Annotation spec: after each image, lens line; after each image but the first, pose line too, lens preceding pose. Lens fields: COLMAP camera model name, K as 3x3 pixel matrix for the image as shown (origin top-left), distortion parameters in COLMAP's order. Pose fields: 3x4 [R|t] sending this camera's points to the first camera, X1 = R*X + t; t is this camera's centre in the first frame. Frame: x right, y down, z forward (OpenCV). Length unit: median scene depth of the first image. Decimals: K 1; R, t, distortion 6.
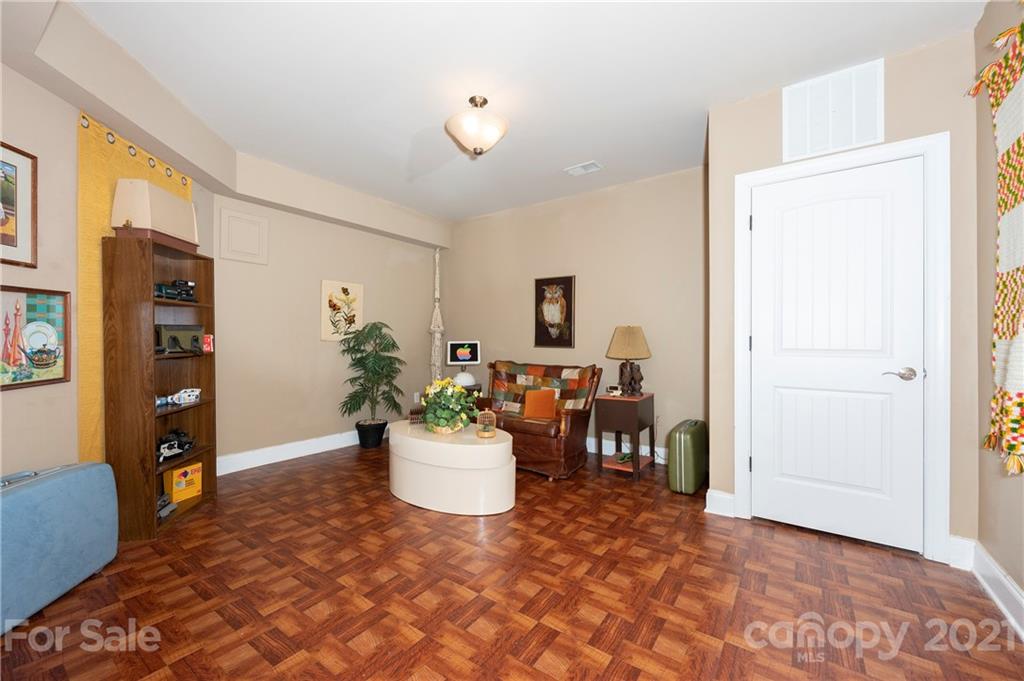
lens RADIAL K [[412.9, 0, 513.6], [0, 412.9, 337.8], [0, 0, 1]] dist [-0.000900, 0.000891]
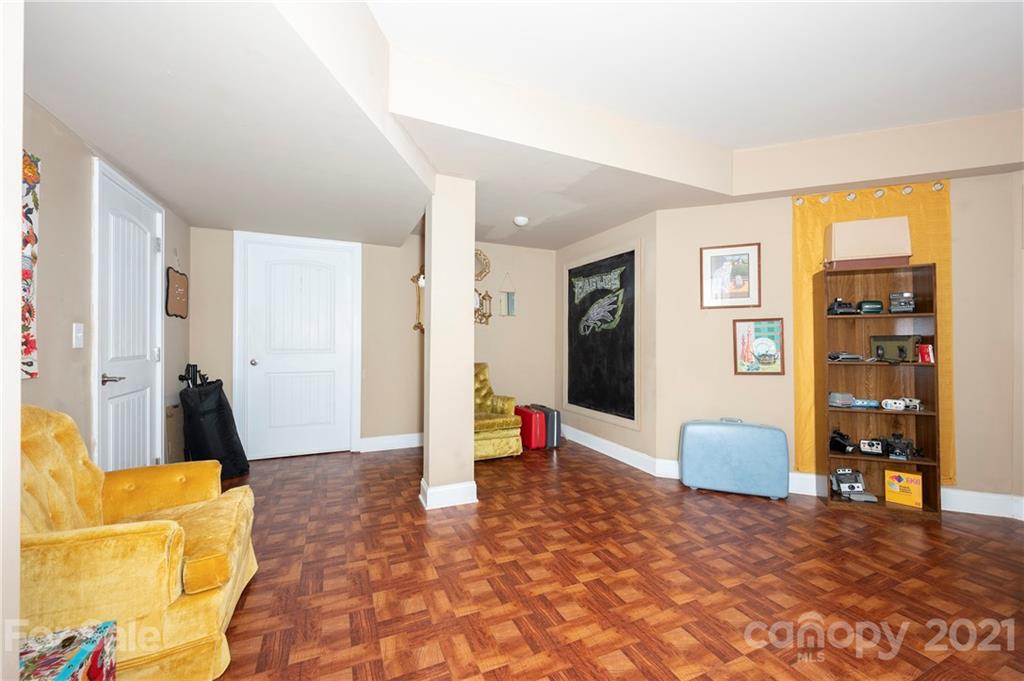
lens RADIAL K [[412.9, 0, 512.5], [0, 412.9, 339.4], [0, 0, 1]] dist [-0.000900, 0.000891]
pose [[-0.511734, -0.005426, -0.859127, 0.833861], [-0.003244, 0.999985, -0.004384, -0.020490], [0.859138, 0.000544, -0.511744, 0.957640]]
